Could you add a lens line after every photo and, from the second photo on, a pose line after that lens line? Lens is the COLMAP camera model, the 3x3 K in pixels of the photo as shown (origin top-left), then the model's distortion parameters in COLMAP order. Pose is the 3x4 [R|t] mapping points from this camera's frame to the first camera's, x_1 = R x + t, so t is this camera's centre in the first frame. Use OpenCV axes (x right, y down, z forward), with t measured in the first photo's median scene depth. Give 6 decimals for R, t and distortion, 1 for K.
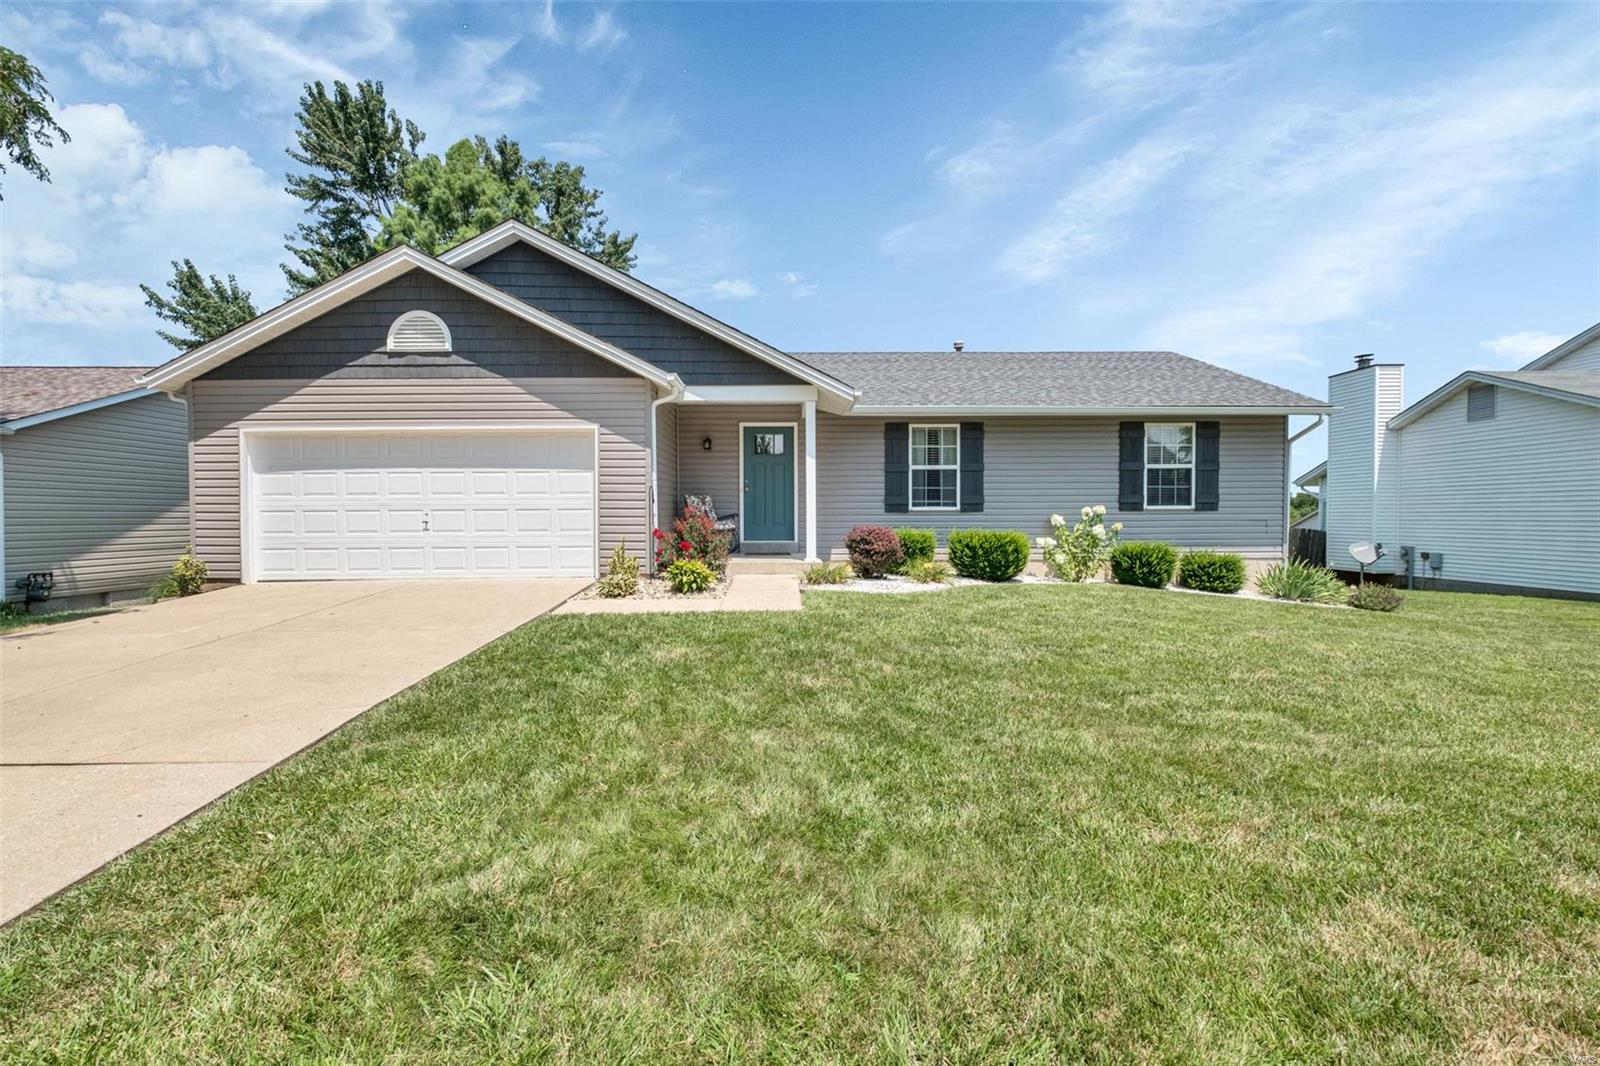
lens RADIAL K [[680.8, 0, 800.0], [0, 680.8, 533.0], [0, 0, 1]] dist [0.000911, -0.000576]
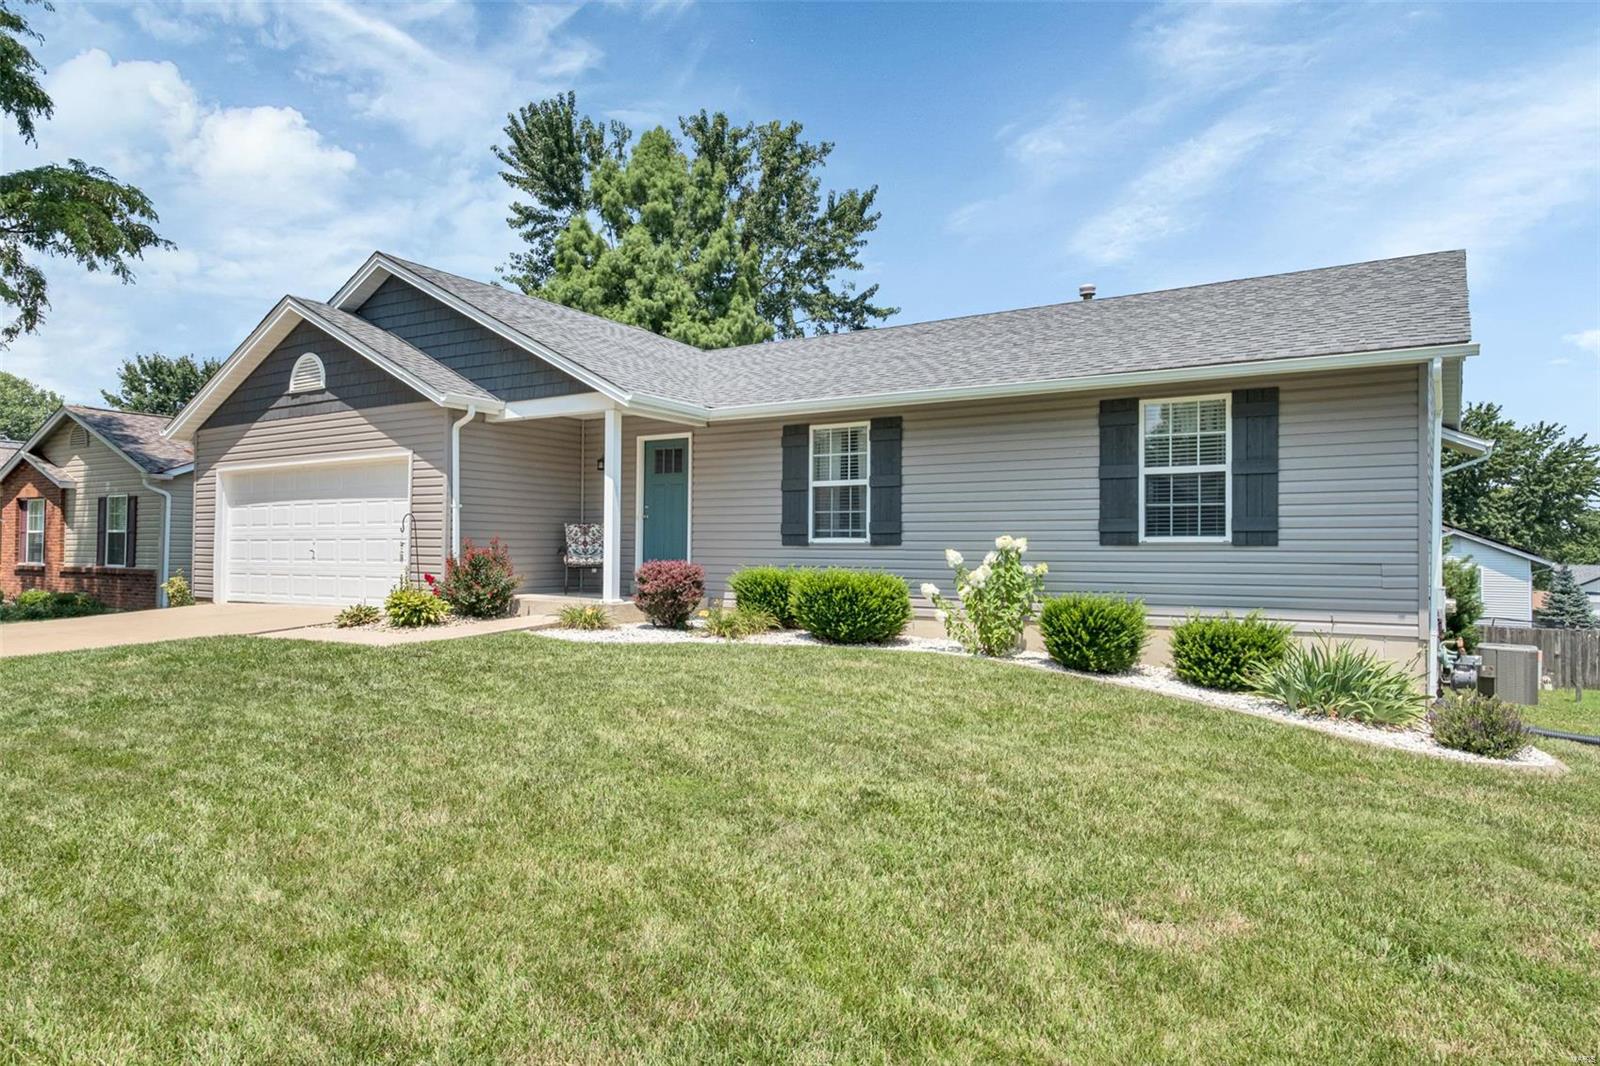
lens RADIAL K [[982.0, 0, 800.0], [0, 982.0, 533.0], [0, 0, 1]] dist [0.004611, -0.001247]
pose [[0.835148, -0.001439, -0.550024, 0.732663], [-0.026038, 0.998772, -0.042149, 0.000891], [0.549409, 0.049523, 0.834085, 0.115104]]
